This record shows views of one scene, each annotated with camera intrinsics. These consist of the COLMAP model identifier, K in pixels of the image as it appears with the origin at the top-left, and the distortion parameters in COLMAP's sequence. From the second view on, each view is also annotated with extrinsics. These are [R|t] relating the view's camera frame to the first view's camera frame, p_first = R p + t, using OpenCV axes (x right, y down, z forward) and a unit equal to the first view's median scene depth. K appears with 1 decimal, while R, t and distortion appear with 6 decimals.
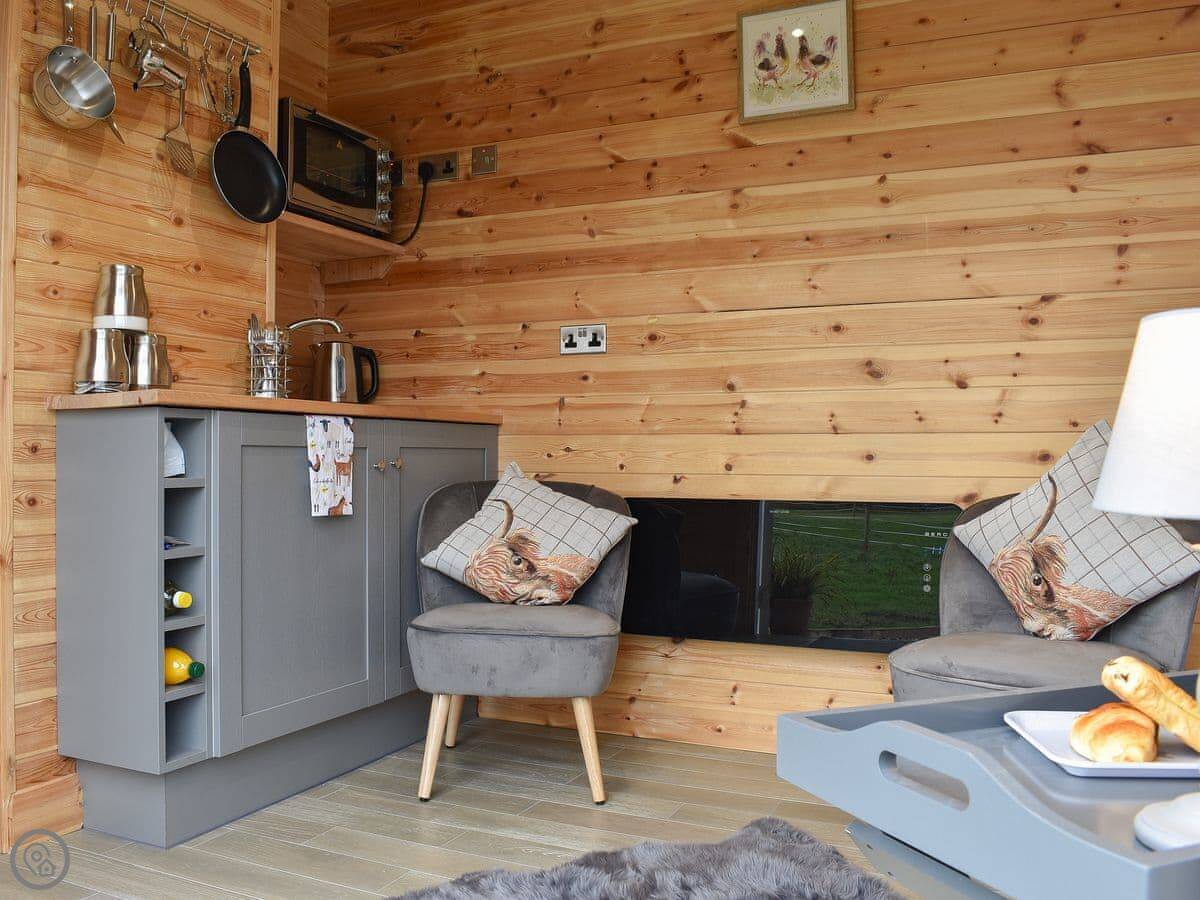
lens RADIAL K [[1077.6, 0, 481.4], [0, 1077.6, 447.0], [0, 0, 1]] dist [-0.102330, 0.021677]
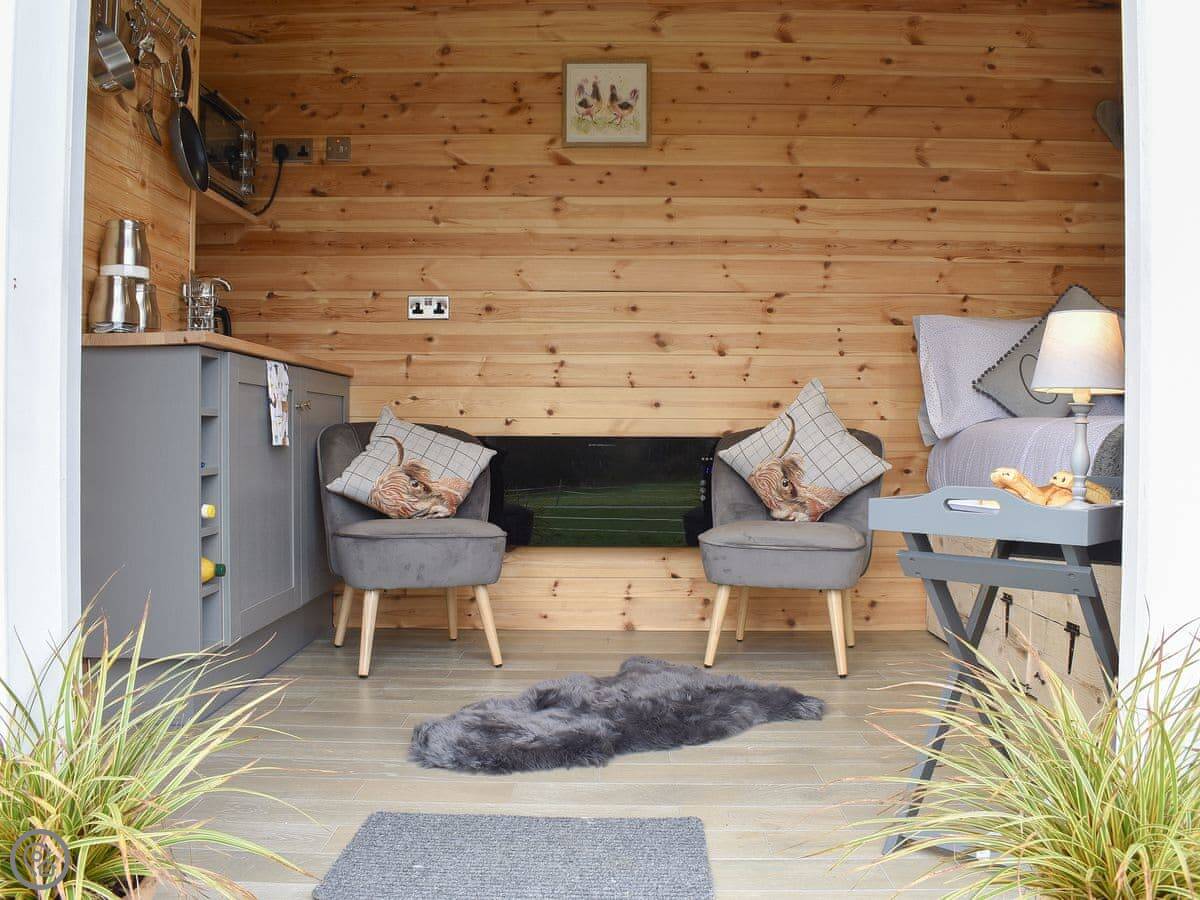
lens RADIAL K [[1077.6, 0, 567.7], [0, 1077.6, 435.2], [0, 0, 1]] dist [-0.102330, 0.021677]
pose [[0.893167, 0.001158, 0.449723, -0.324633], [-0.005959, 0.999939, 0.009261, 0.033285], [-0.449685, -0.010952, 0.893120, -0.162435]]
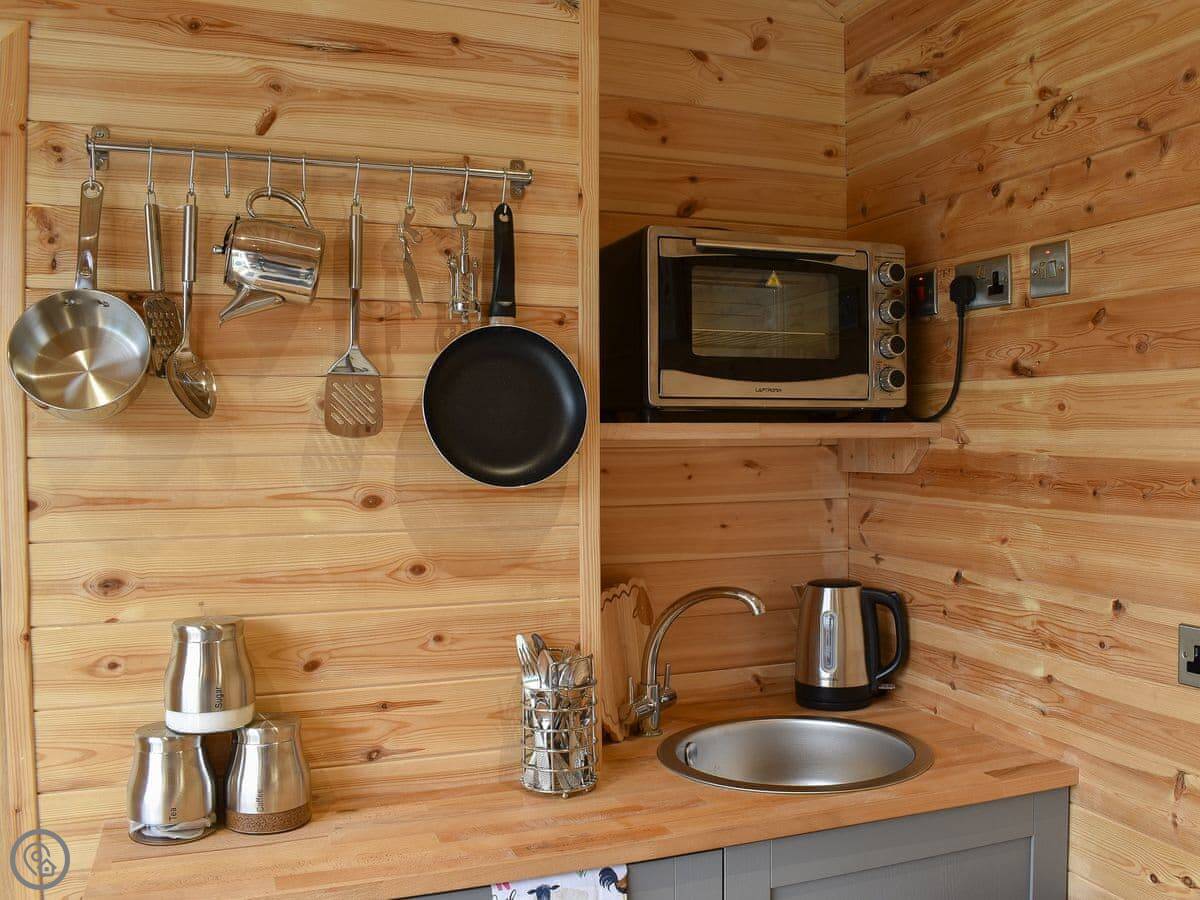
lens RADIAL K [[1077.6, 0, 648.5], [0, 1077.6, 447.2], [0, 0, 1]] dist [-0.102330, 0.021677]
pose [[0.780390, -0.004028, -0.625280, 0.190356], [0.013992, 0.999841, 0.011022, -0.209430], [0.625136, -0.017351, 0.780323, 0.522215]]
